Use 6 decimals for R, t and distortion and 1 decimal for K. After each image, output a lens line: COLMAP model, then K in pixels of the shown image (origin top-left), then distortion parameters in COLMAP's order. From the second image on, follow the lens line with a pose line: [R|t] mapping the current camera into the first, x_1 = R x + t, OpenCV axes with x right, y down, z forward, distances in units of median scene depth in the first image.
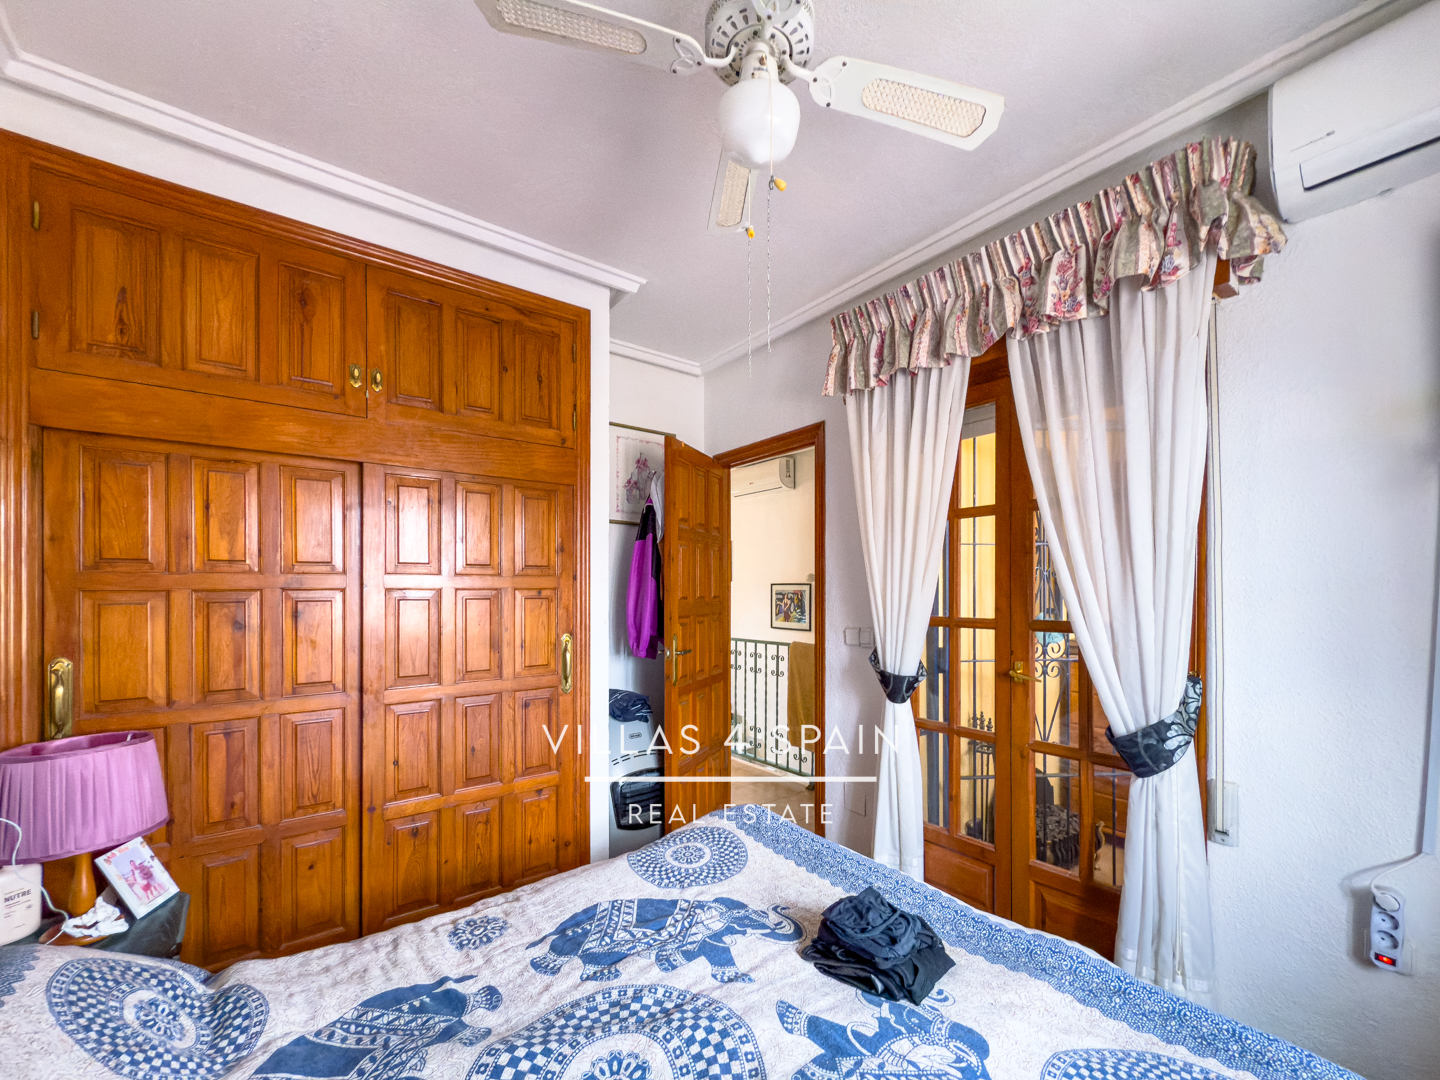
lens RADIAL K [[581.5, 0, 721.9], [0, 581.5, 586.5], [0, 0, 1]] dist [-0.002427, -0.000265]
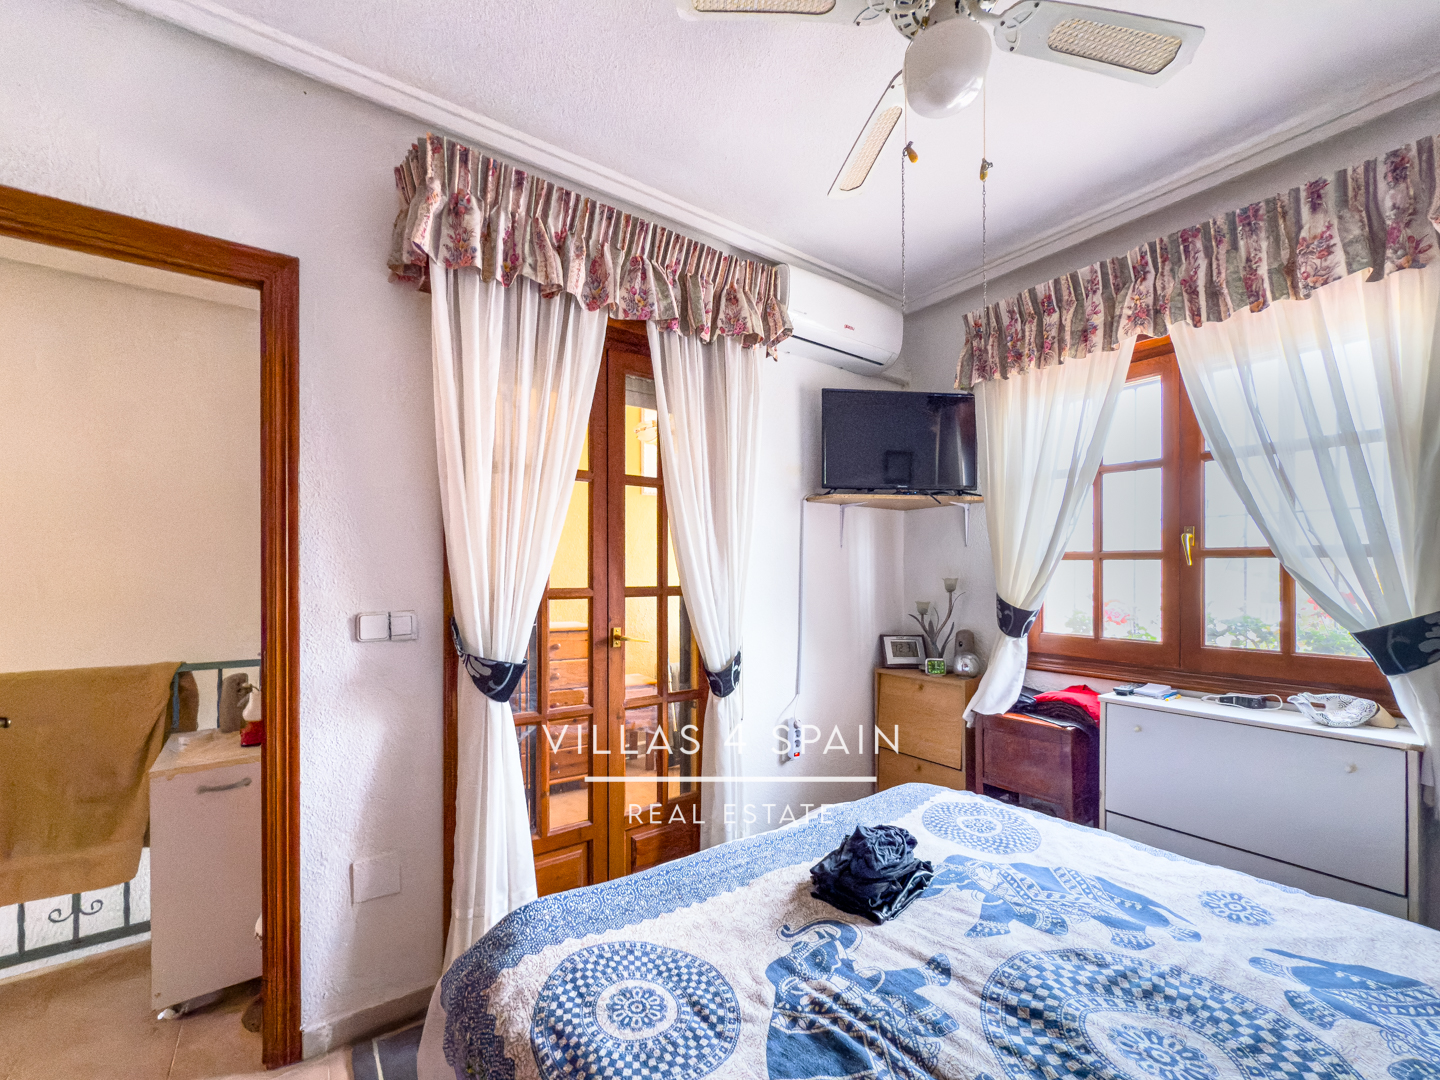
lens RADIAL K [[595.5, 0, 725.1], [0, 595.5, 570.0], [0, 0, 1]] dist [-0.001974, -0.000263]
pose [[0.030937, 0.010205, 0.999469, -0.675425], [-0.008847, 0.999912, -0.009935, 0.044095], [-0.999482, -0.008535, 0.031024, 0.955151]]
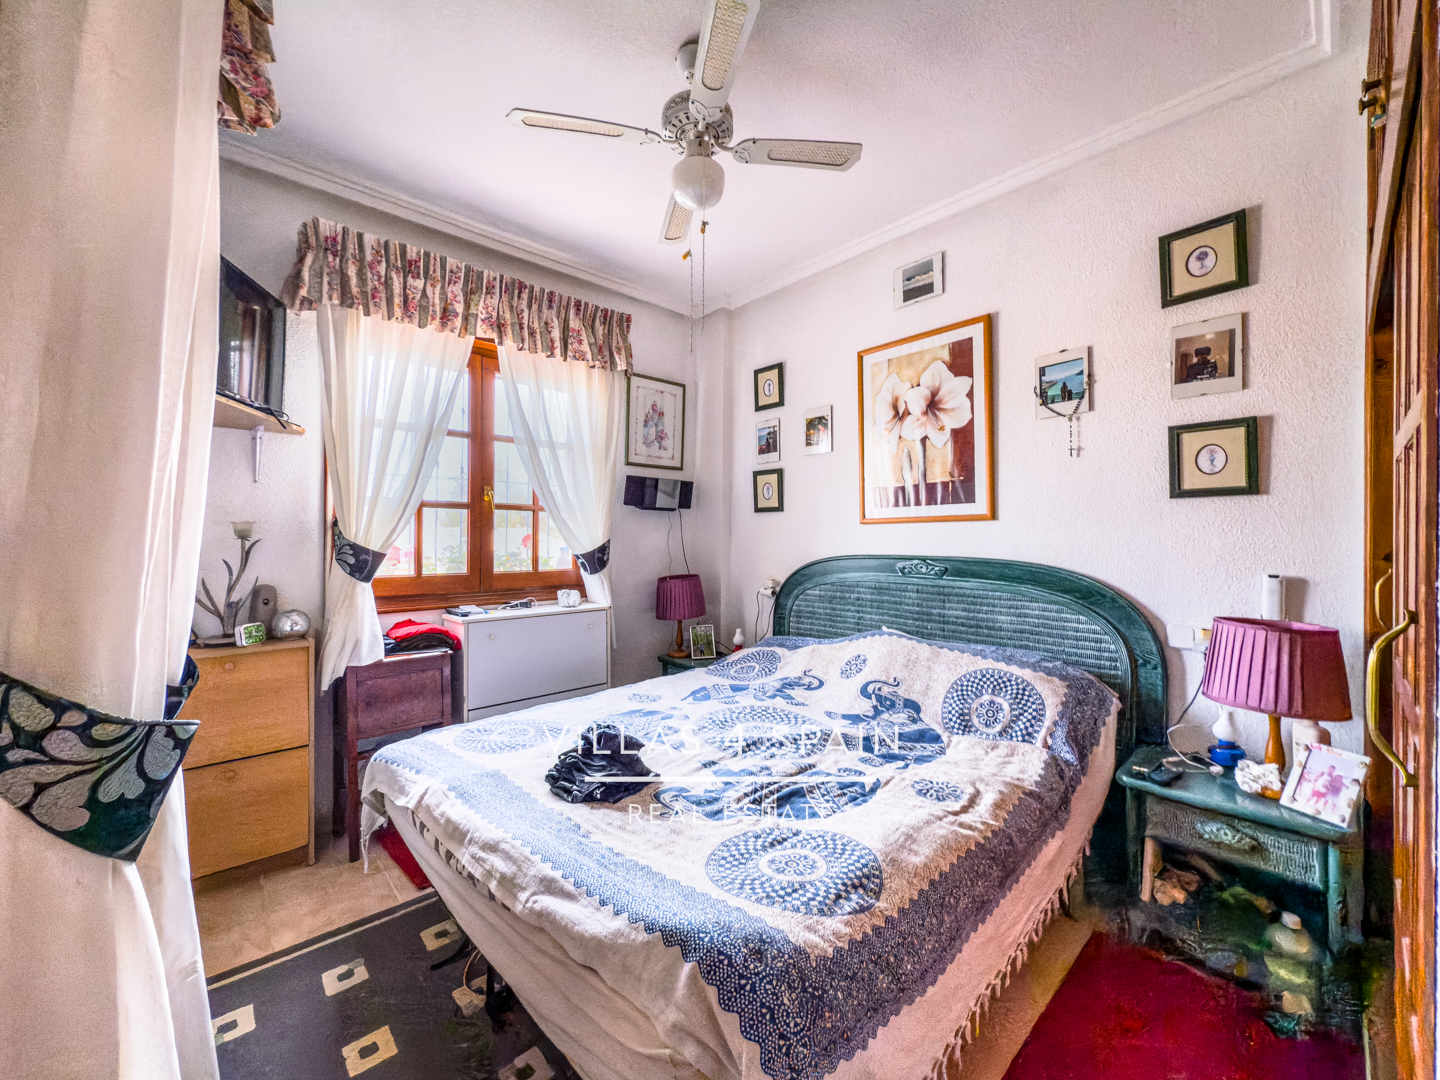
lens RADIAL K [[573.5, 0, 728.7], [0, 573.5, 540.5], [0, 0, 1]] dist [0.000201, -0.000012]
pose [[-0.996028, 0.000574, -0.089036, 0.077263], [0.000247, 0.999993, 0.003684, 0.083056], [0.089037, 0.003648, -0.996022, 1.760131]]
